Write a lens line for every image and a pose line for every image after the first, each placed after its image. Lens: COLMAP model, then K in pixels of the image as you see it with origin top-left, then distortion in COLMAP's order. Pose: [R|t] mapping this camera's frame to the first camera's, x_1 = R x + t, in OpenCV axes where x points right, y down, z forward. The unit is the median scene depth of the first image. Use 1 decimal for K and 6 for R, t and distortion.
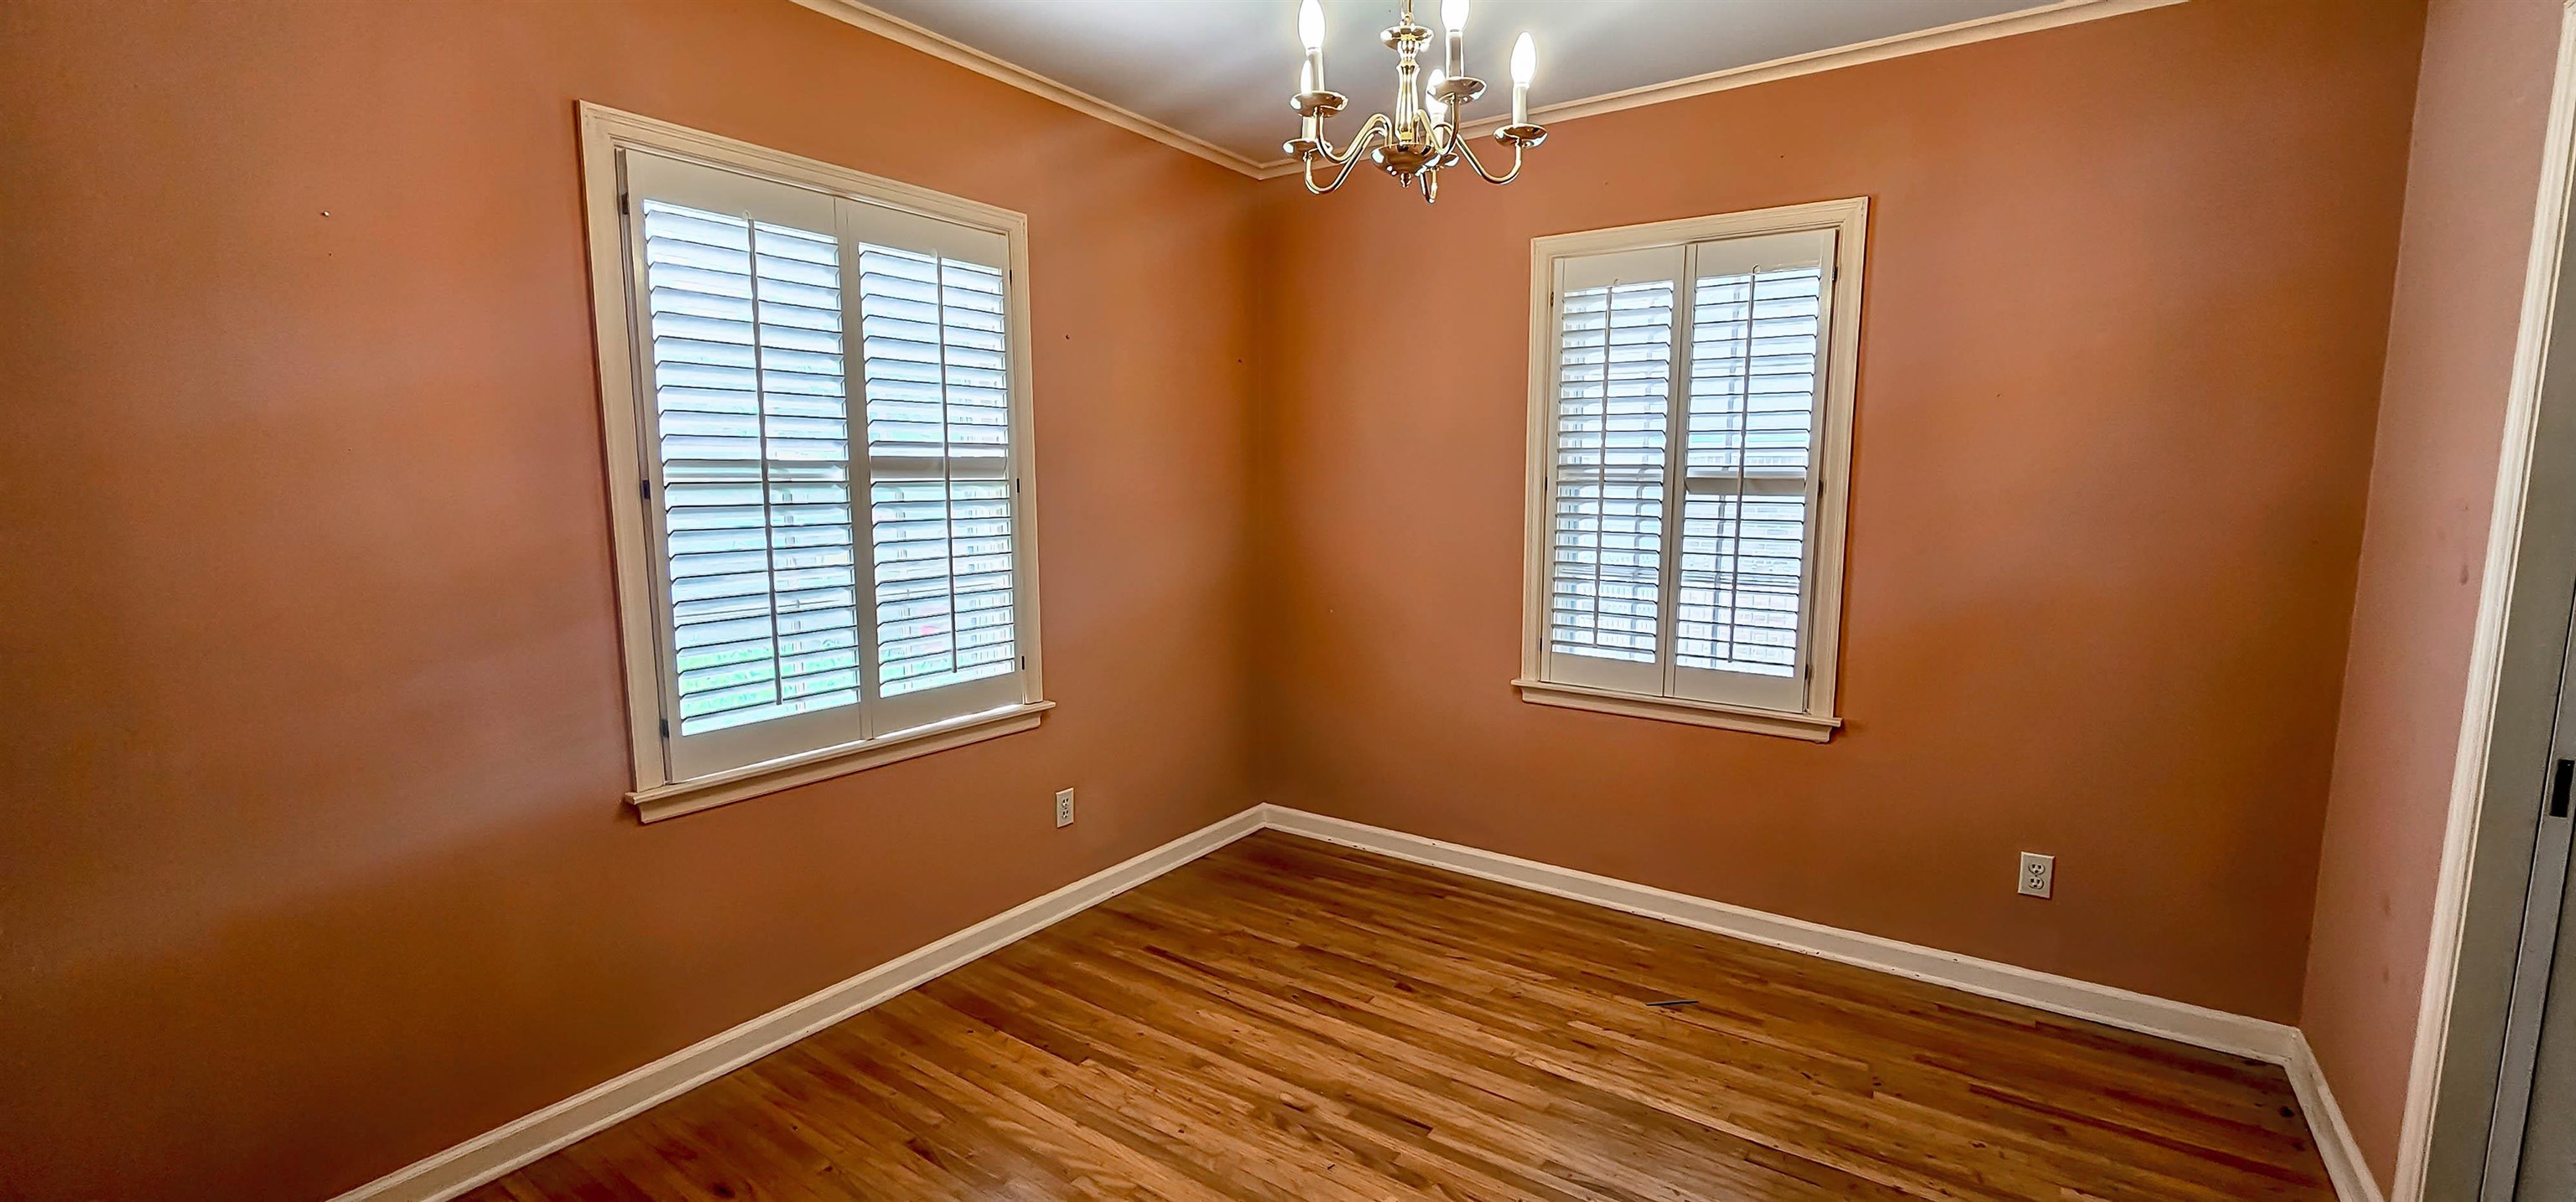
lens RADIAL K [[1049.8, 0, 1294.1], [0, 1049.8, 608.6], [0, 0, 1]] dist [-0.004003, -0.000344]
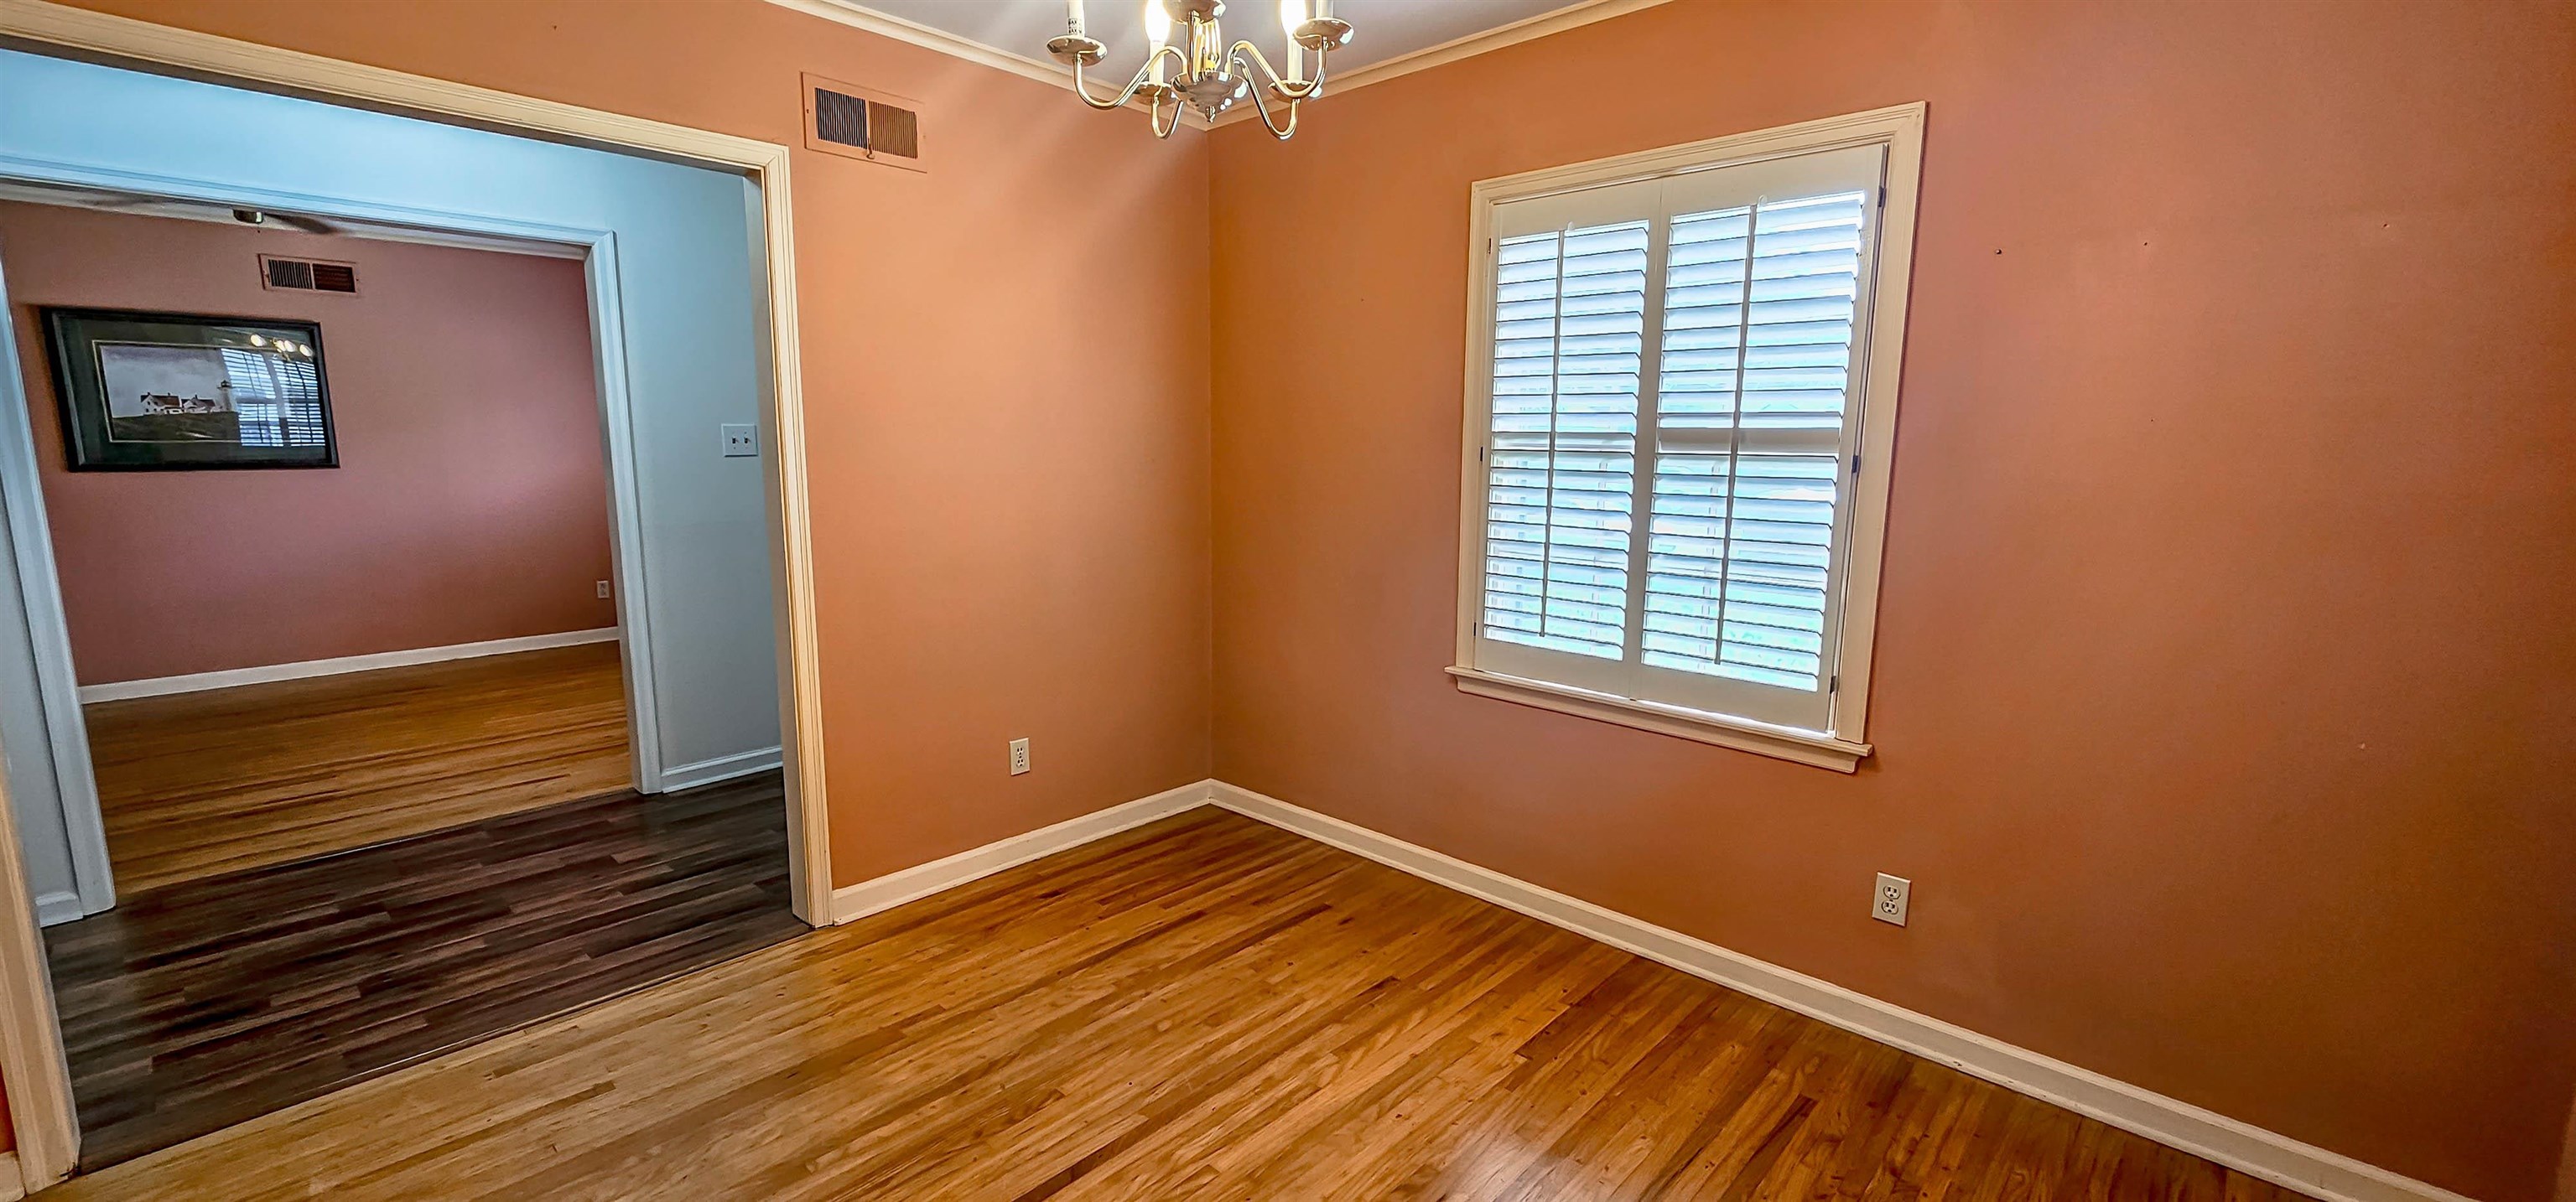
lens RADIAL K [[1049.8, 0, 1294.1], [0, 1049.8, 608.6], [0, 0, 1]] dist [-0.004003, -0.000344]
pose [[-0.140505, 0.164634, -0.976296, 0.671385], [-0.137712, 0.973243, 0.183938, -0.113376], [0.980456, 0.160292, -0.114073, 0.797525]]
